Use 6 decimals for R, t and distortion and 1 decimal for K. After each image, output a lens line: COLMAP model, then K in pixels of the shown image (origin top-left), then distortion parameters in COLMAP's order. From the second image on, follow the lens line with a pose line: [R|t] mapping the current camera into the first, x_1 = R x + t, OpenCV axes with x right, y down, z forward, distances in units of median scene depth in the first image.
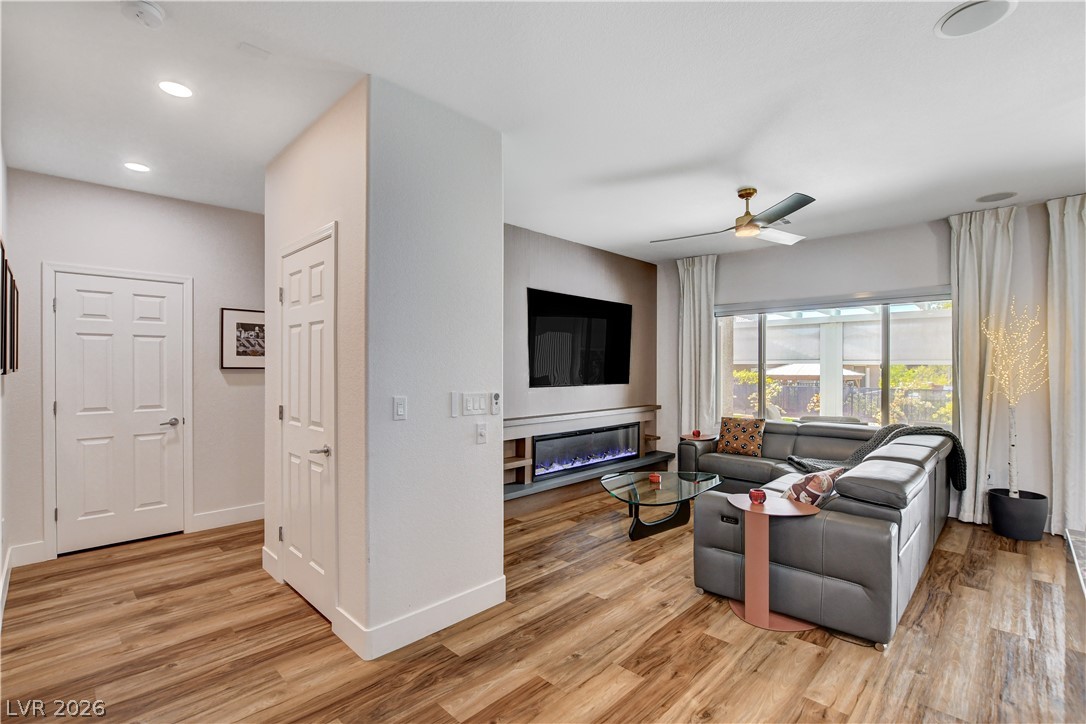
lens RADIAL K [[504.8, 0, 549.5], [0, 504.8, 365.0], [0, 0, 1]] dist [-0.018528, 0.002612]
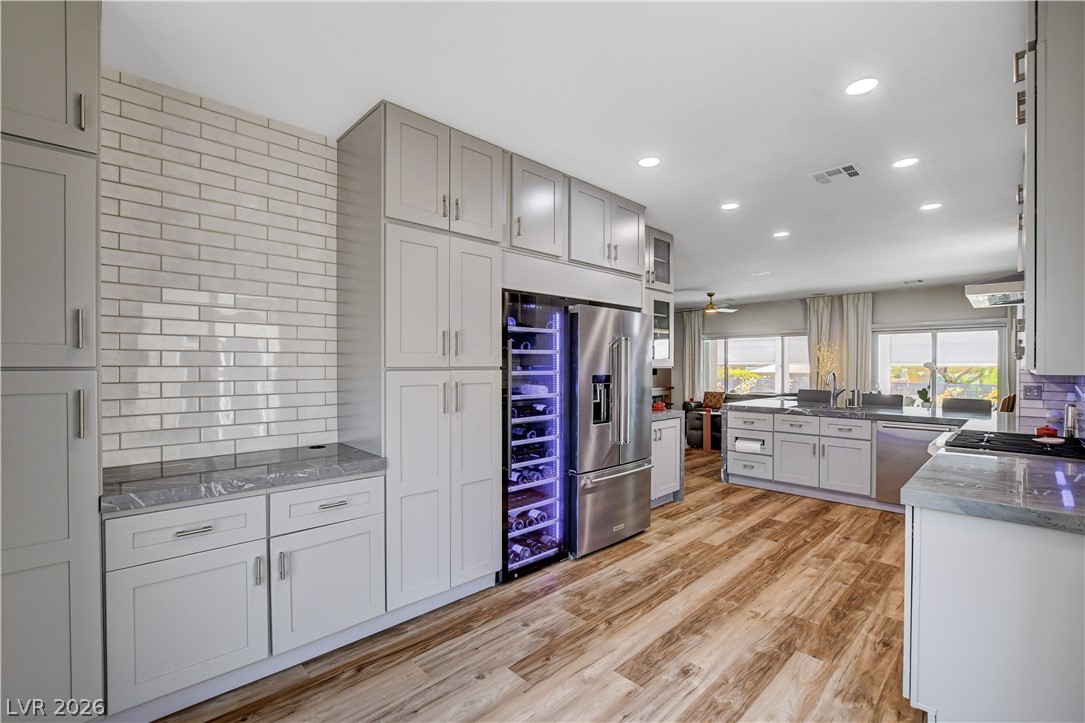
lens RADIAL K [[470.1, 0, 550.7], [0, 470.1, 367.8], [0, 0, 1]] dist [-0.020402, 0.000161]
pose [[0.999450, -0.000146, -0.033172, -0.248056], [0.000351, 0.999981, 0.006177, -0.003148], [0.033171, -0.006186, 0.999431, -1.055264]]
